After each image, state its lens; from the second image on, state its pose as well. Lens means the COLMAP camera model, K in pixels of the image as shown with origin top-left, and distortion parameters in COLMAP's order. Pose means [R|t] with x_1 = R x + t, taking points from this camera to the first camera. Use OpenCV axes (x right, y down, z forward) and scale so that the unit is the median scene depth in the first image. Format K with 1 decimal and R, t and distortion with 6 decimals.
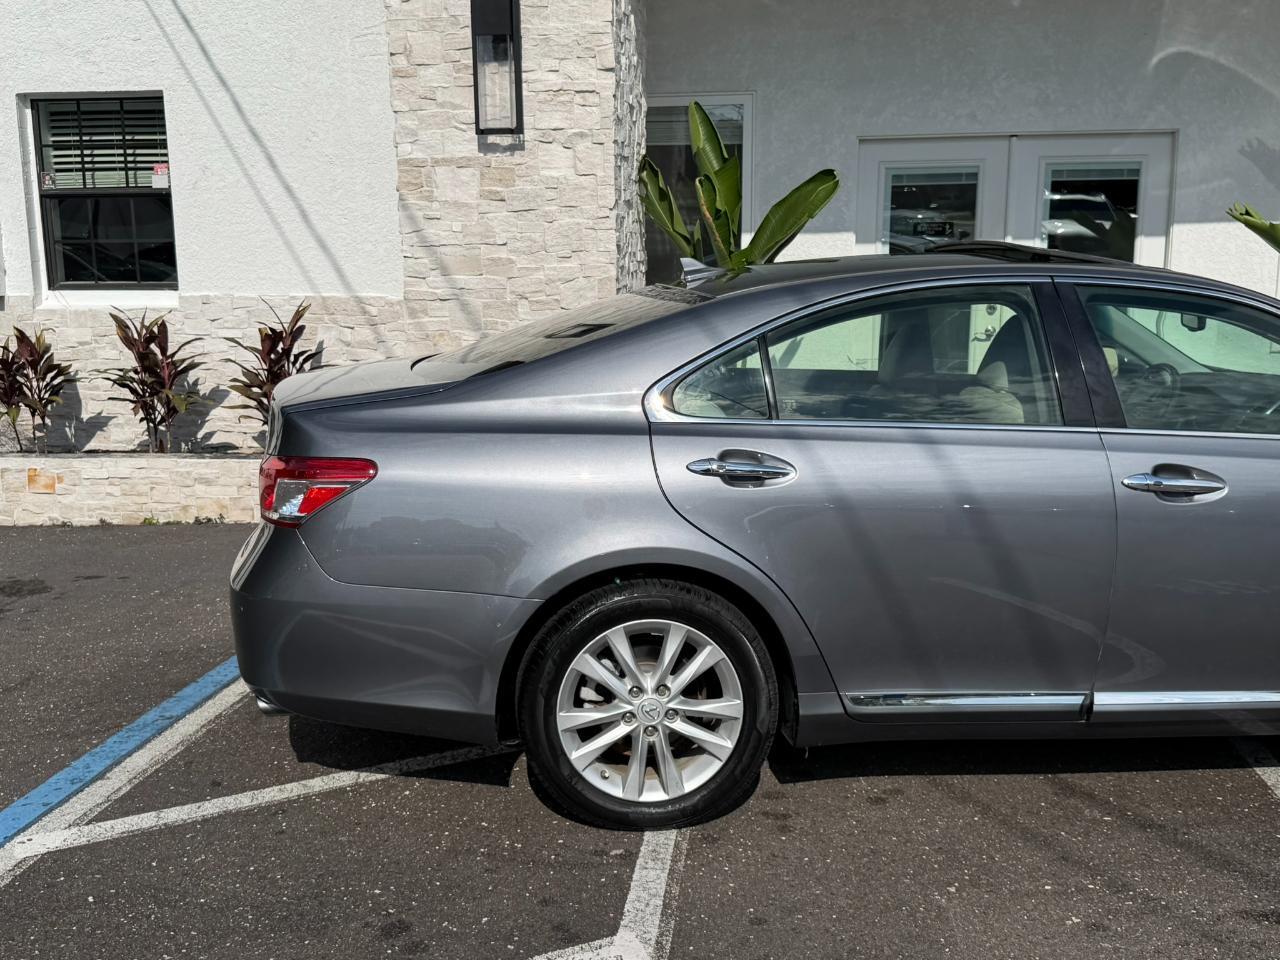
lens RADIAL K [[1335.3, 0, 624.6], [0, 1335.3, 515.4], [0, 0, 1]] dist [0.071291, 0.000000]
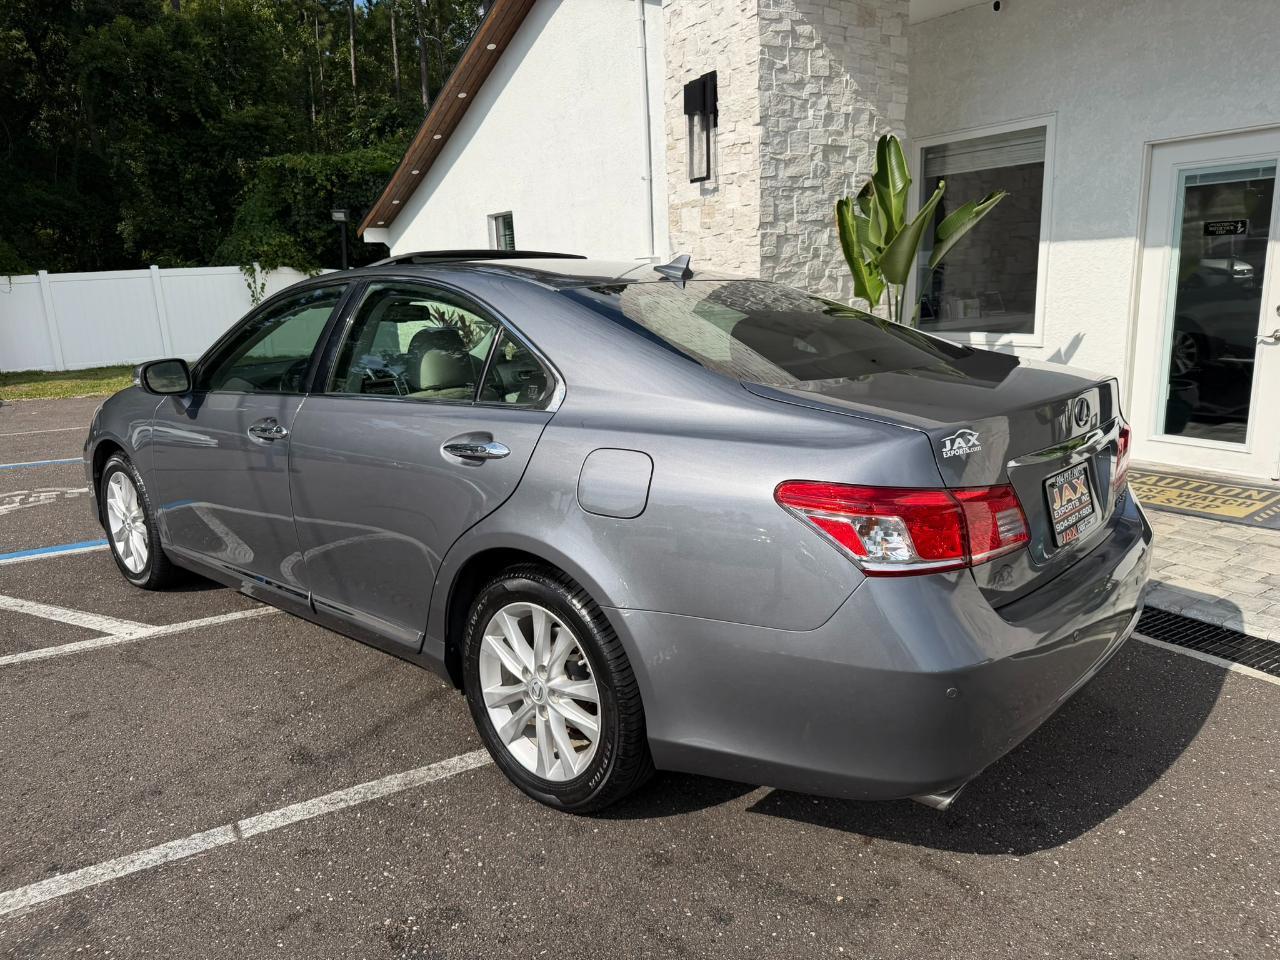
lens RADIAL K [[902.3, 0, 631.2], [0, 902.3, 492.1], [0, 0, 1]] dist [0.017885, -0.026265]
pose [[0.623002, 0.167163, -0.764150, 0.645168], [-0.131275, 0.985387, 0.108533, -0.049106], [0.771126, 0.032698, 0.635842, 0.329547]]
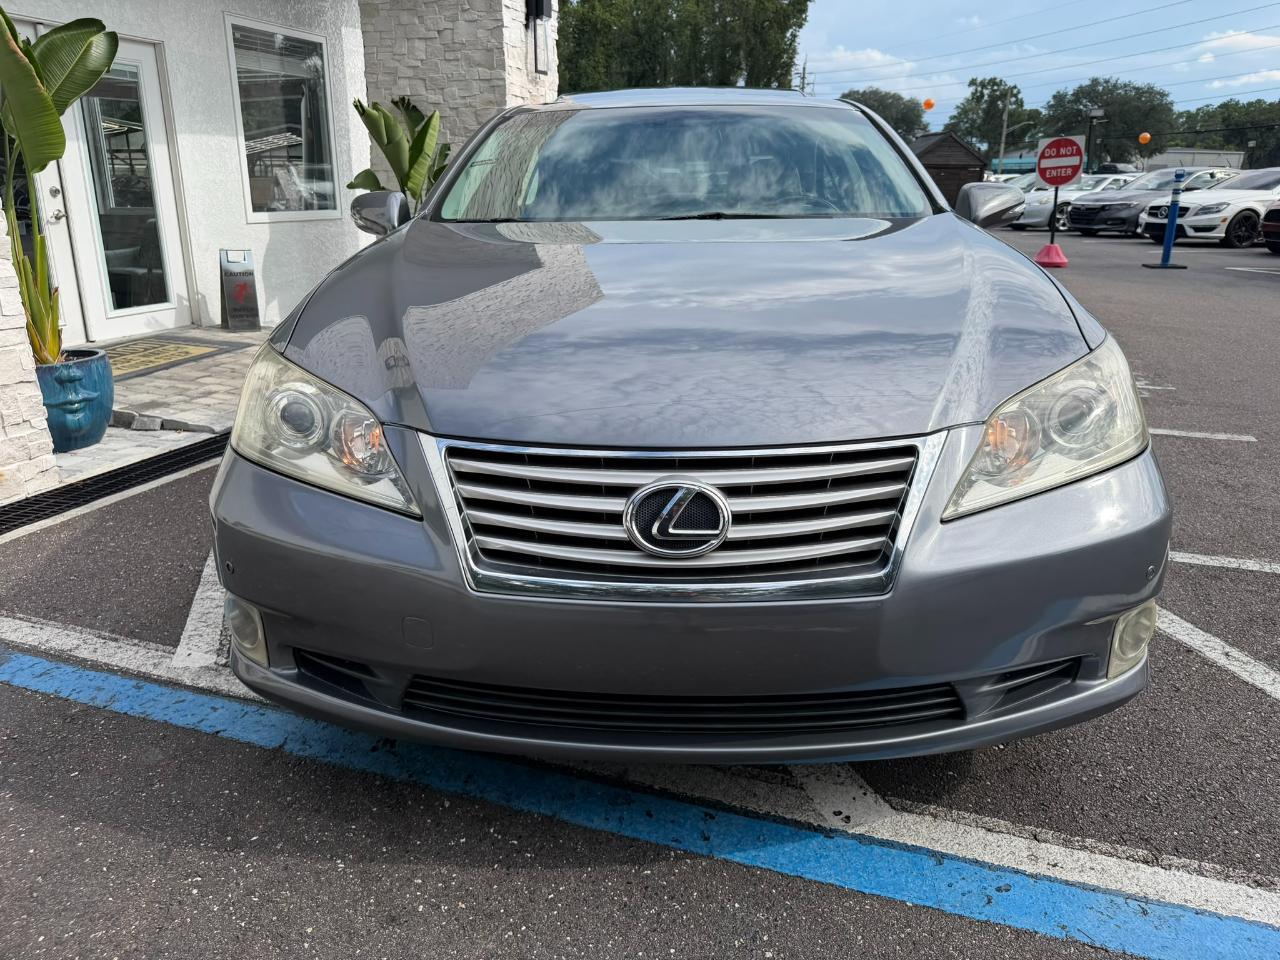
lens RADIAL K [[902.3, 0, 635.3], [0, 902.3, 475.1], [0, 0, 1]] dist [0.017885, -0.026265]
pose [[0.211461, -0.285945, 0.934623, -0.474310], [0.194011, 0.949499, 0.246600, -0.037636], [-0.957937, 0.129180, 0.256259, 0.530313]]
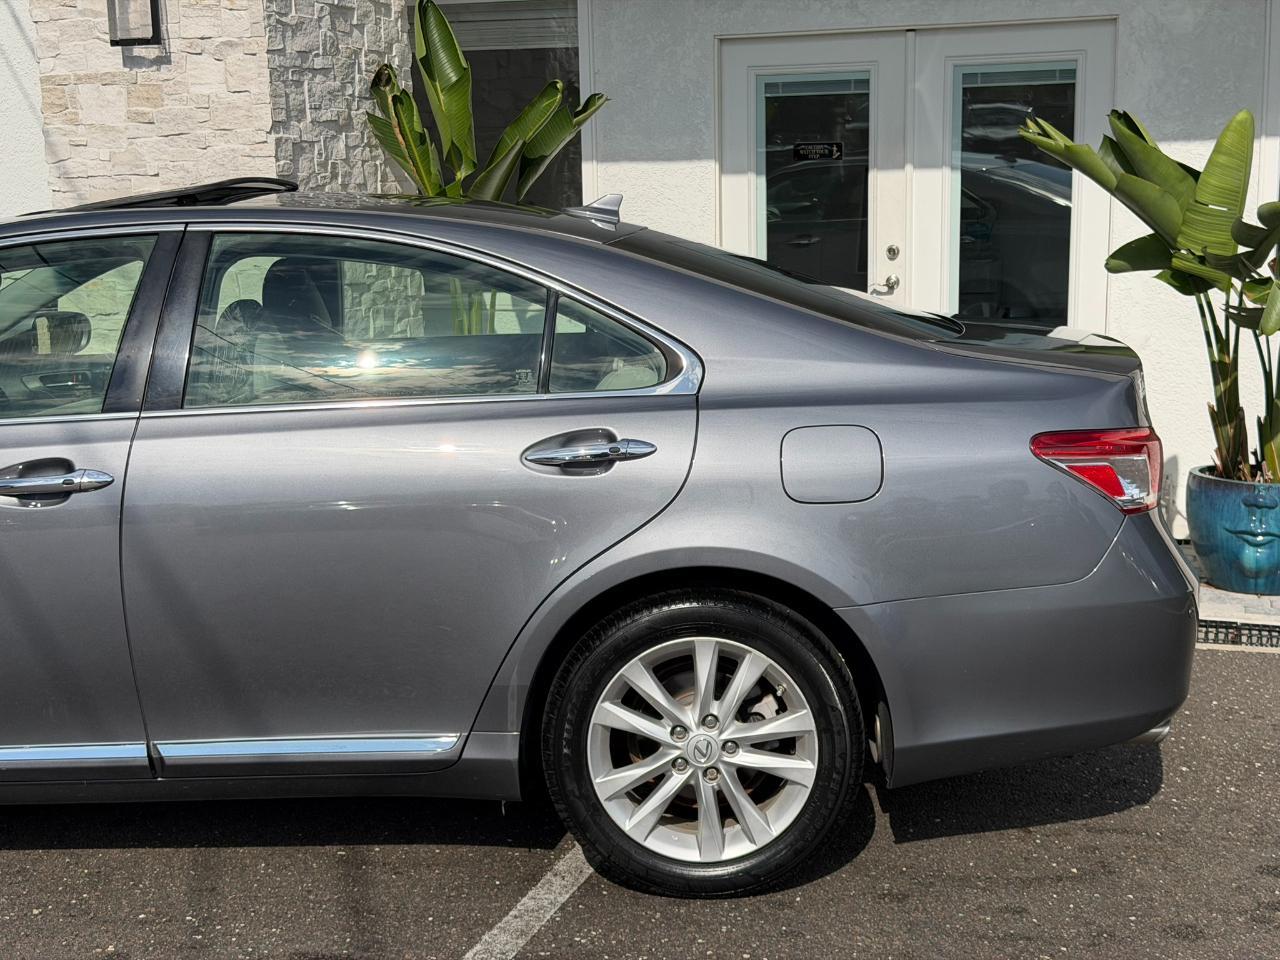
lens RADIAL K [[1791.0, 0, 638.6], [0, 1791.0, 497.4], [0, 0, 1]] dist [0.076372, 0.000000]
pose [[0.980666, 0.026488, -0.193889, 0.434978], [-0.029585, 0.999476, -0.013095, 0.005265], [0.193440, 0.018578, 0.980936, -0.047201]]
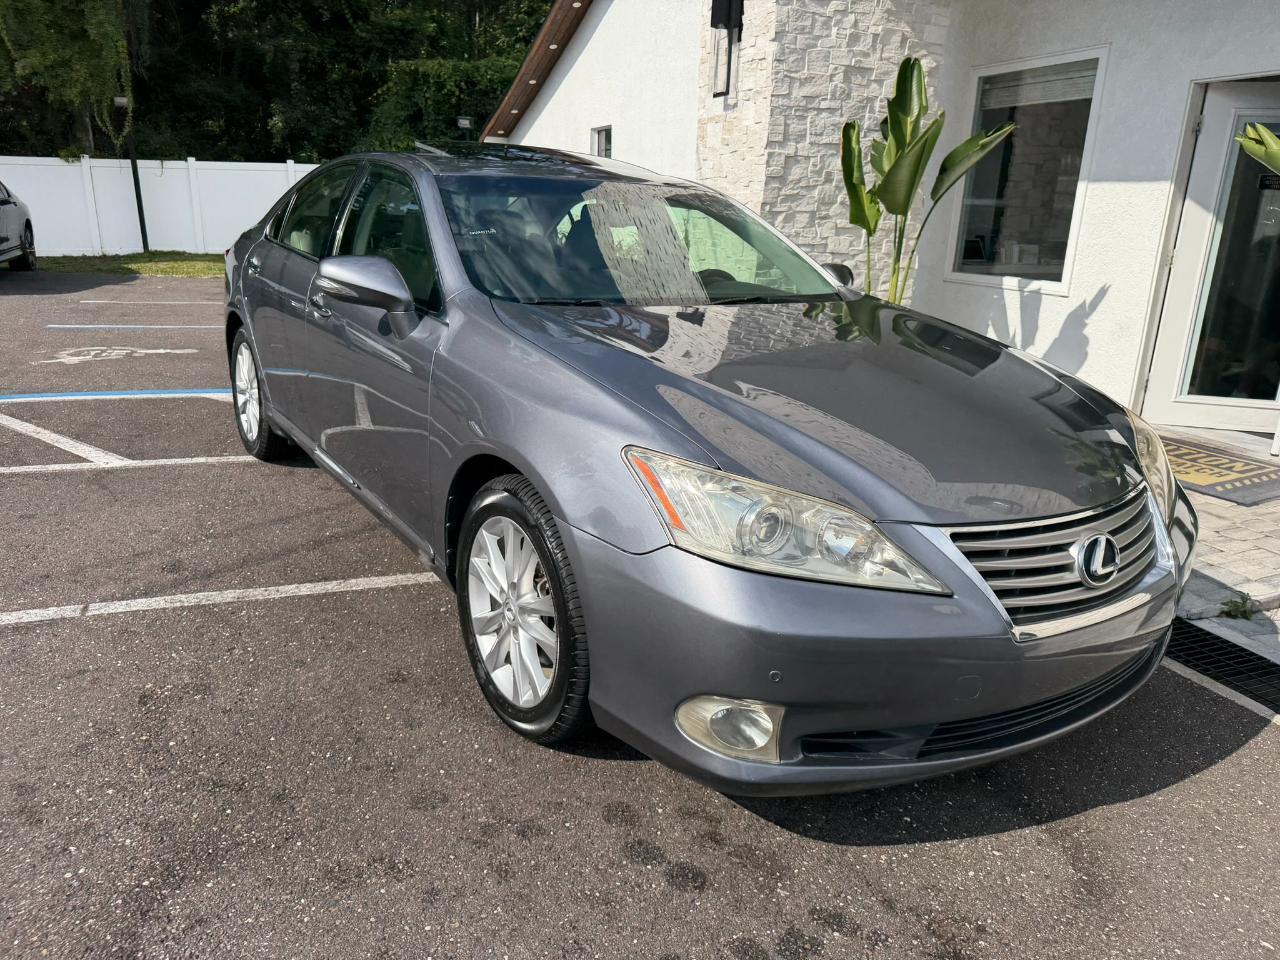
lens RADIAL K [[902.3, 0, 628.7], [0, 902.3, 488.6], [0, 0, 1]] dist [0.017885, -0.026265]
pose [[0.480203, 0.285482, -0.829400, 0.767197], [-0.217987, 0.954731, 0.202412, -0.056449], [0.849639, 0.083600, 0.520696, 0.437821]]
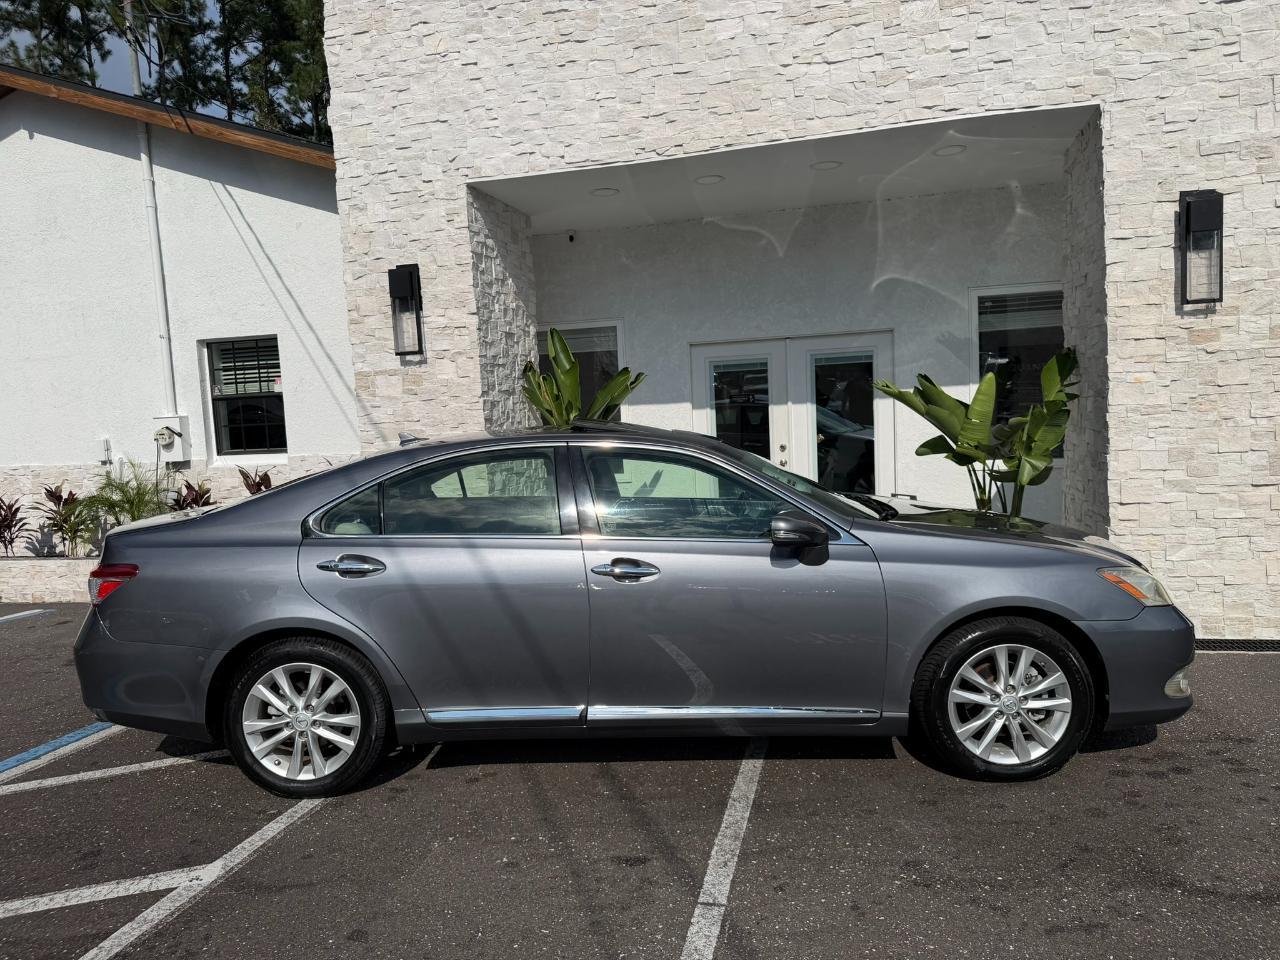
lens RADIAL K [[902.3, 0, 631.8], [0, 902.3, 478.0], [0, 0, 1]] dist [0.017885, -0.026265]
pose [[0.991252, -0.028492, -0.128872, 0.302974], [0.013127, 0.992863, -0.118540, -0.003761], [0.131330, 0.115811, 0.984551, -0.020802]]
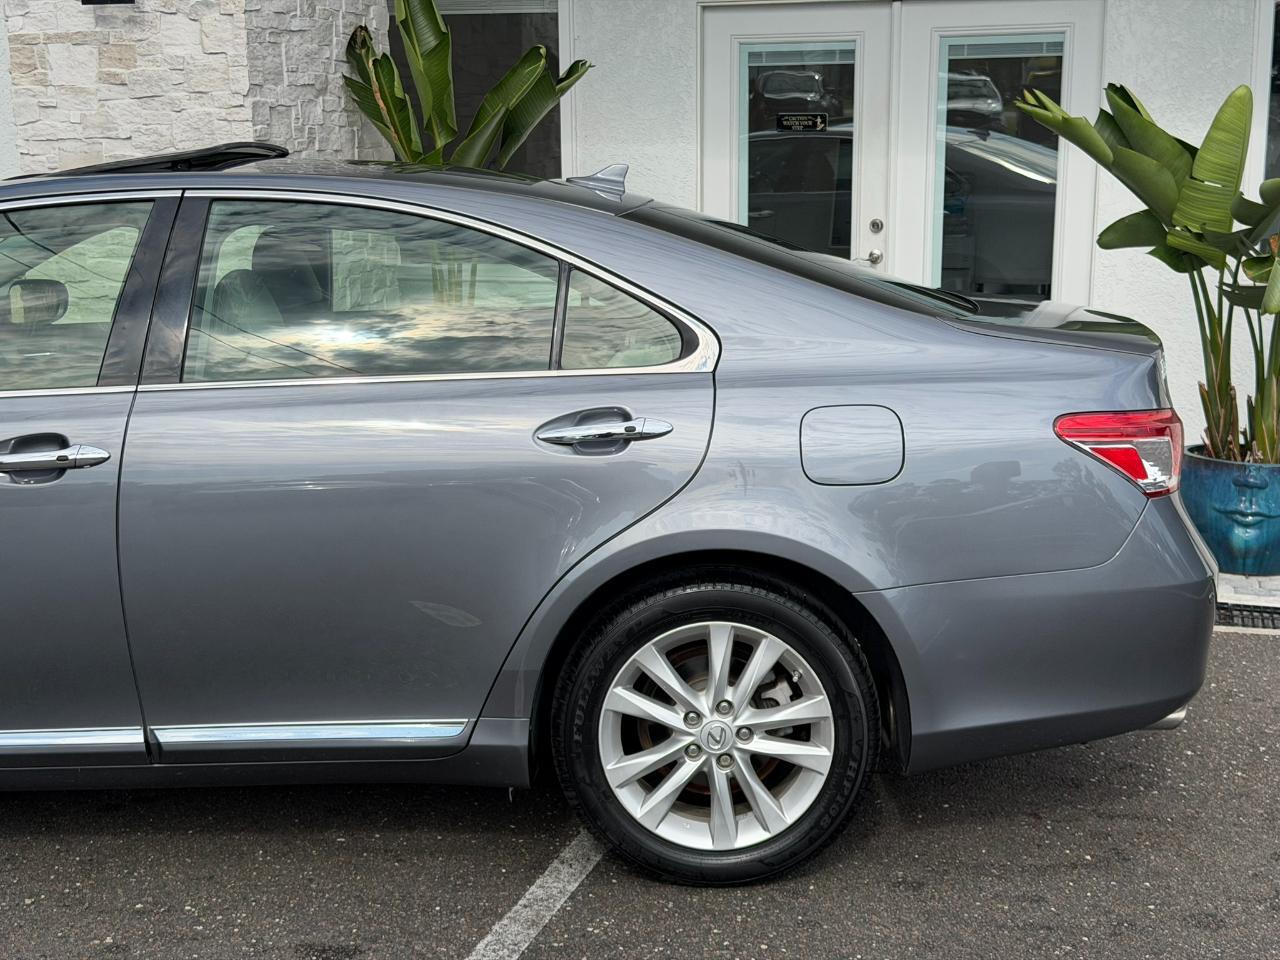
lens RADIAL K [[1791.0, 0, 643.6], [0, 1791.0, 508.1], [0, 0, 1]] dist [0.076372, 0.000000]
pose [[0.985811, 0.036098, -0.163933, 0.411847], [-0.035246, 0.999346, 0.008108, 0.002693], [0.164118, -0.002215, 0.986438, -0.035567]]
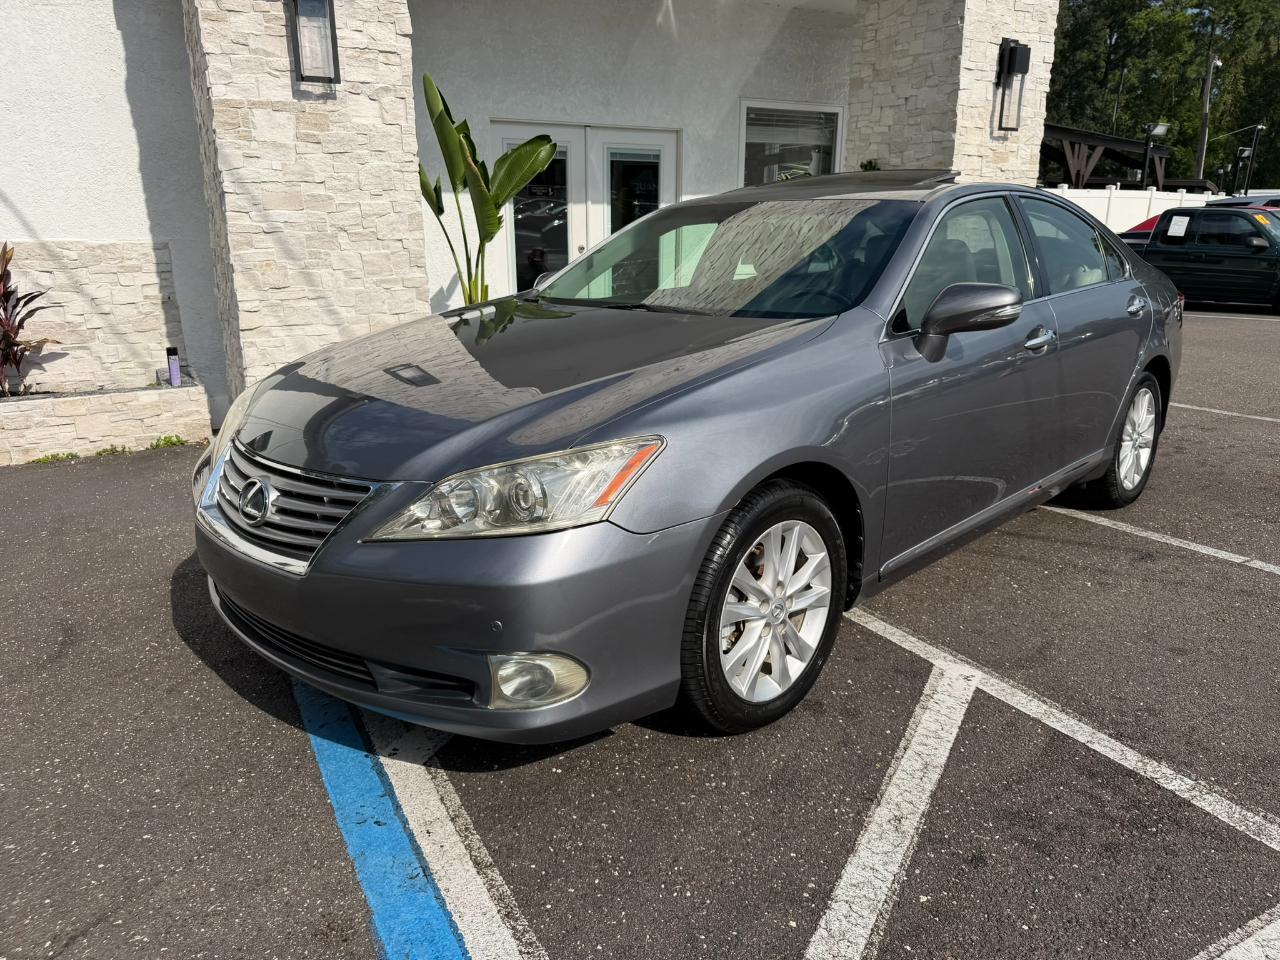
lens RADIAL K [[902.3, 0, 643.7], [0, 902.3, 491.8], [0, 0, 1]] dist [0.017885, -0.026265]
pose [[0.807813, -0.159730, 0.567383, -0.353150], [0.111344, 0.986604, 0.119223, -0.002592], [-0.578827, -0.033135, 0.814777, 0.201629]]
